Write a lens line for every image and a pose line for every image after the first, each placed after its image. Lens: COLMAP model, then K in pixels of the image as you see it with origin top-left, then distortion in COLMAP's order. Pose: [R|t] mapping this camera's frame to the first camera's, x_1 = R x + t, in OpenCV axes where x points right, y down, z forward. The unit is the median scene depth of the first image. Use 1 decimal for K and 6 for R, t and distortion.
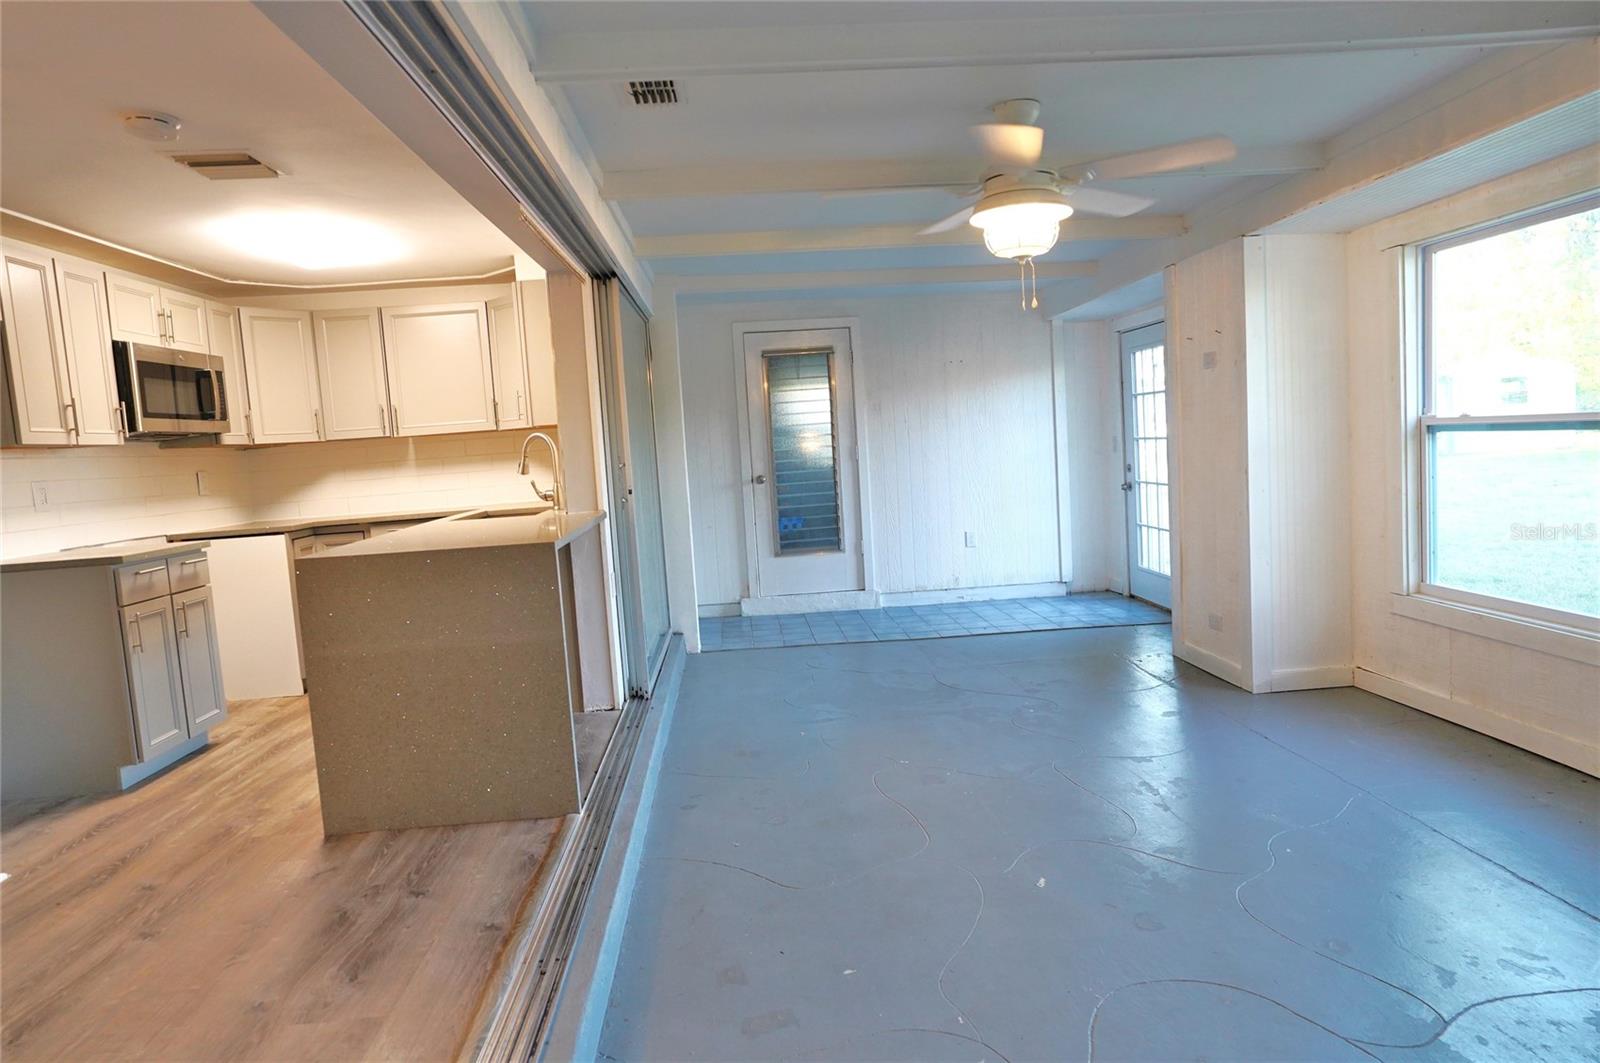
lens RADIAL K [[953.0, 0, 796.4], [0, 953.0, 529.5], [0, 0, 1]] dist [-0.023879, 0.009077]
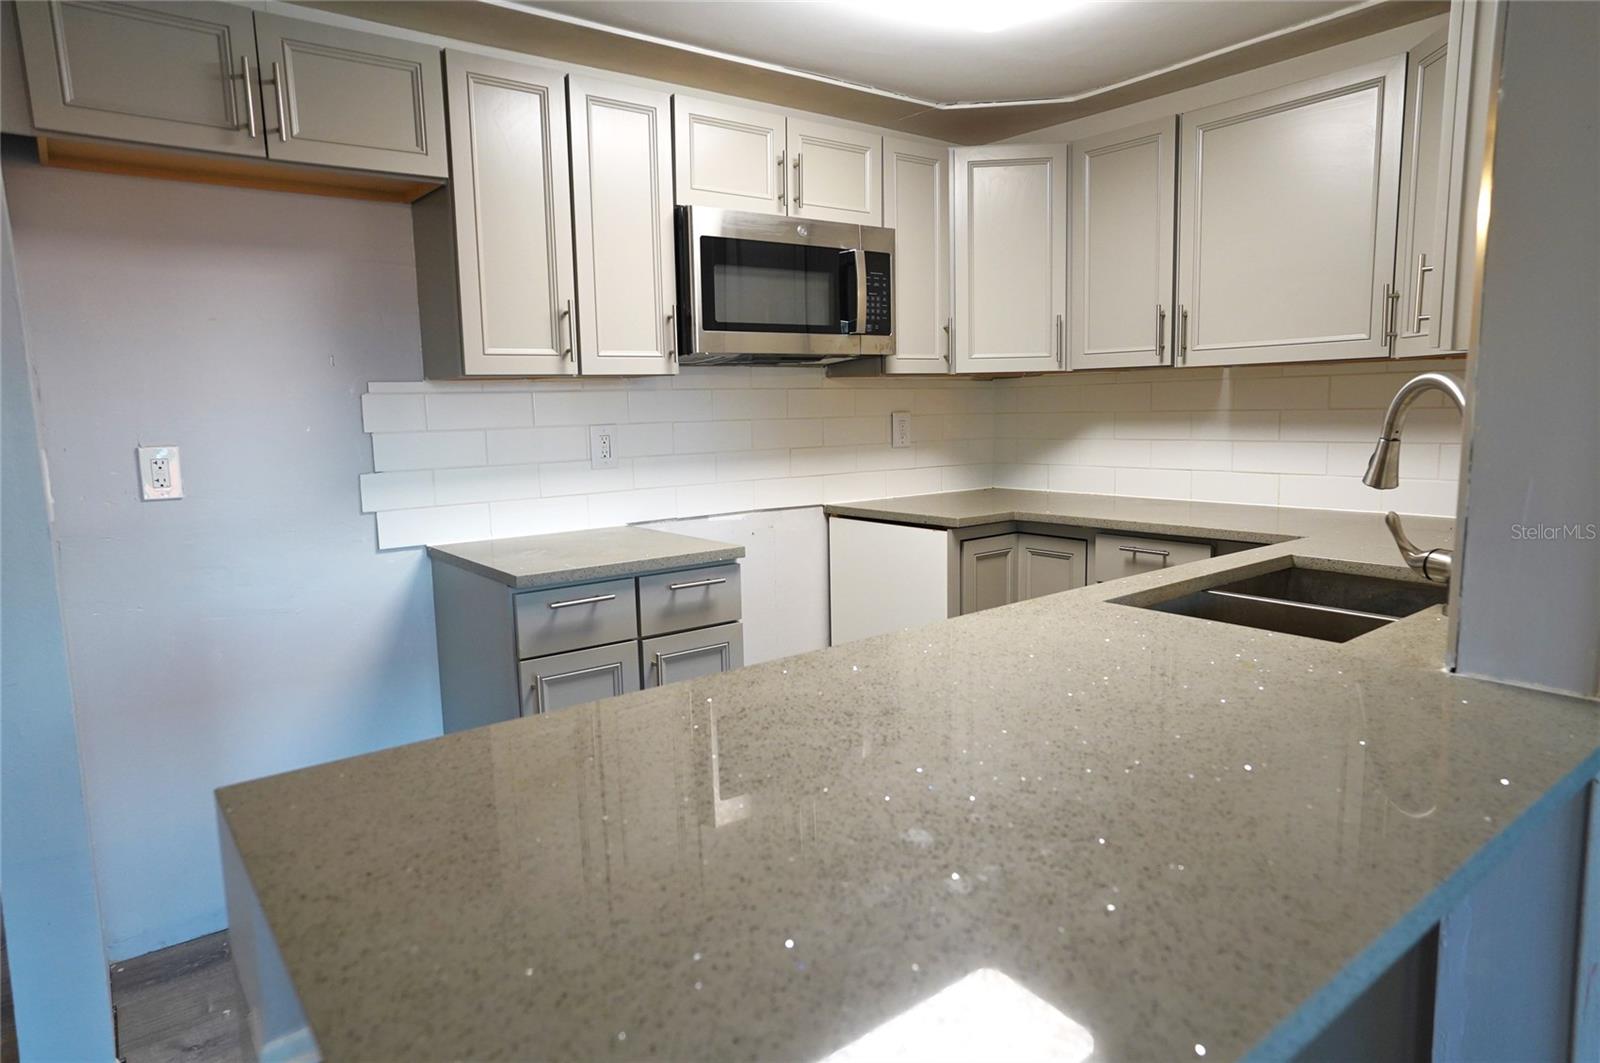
lens RADIAL K [[953.0, 0, 803.0], [0, 953.0, 522.4], [0, 0, 1]] dist [-0.023879, 0.009077]
pose [[0.558845, 0.156519, -0.814368, -0.121462], [-0.089723, 0.987674, 0.128257, -0.074665], [0.824404, 0.001392, 0.566000, 0.649865]]
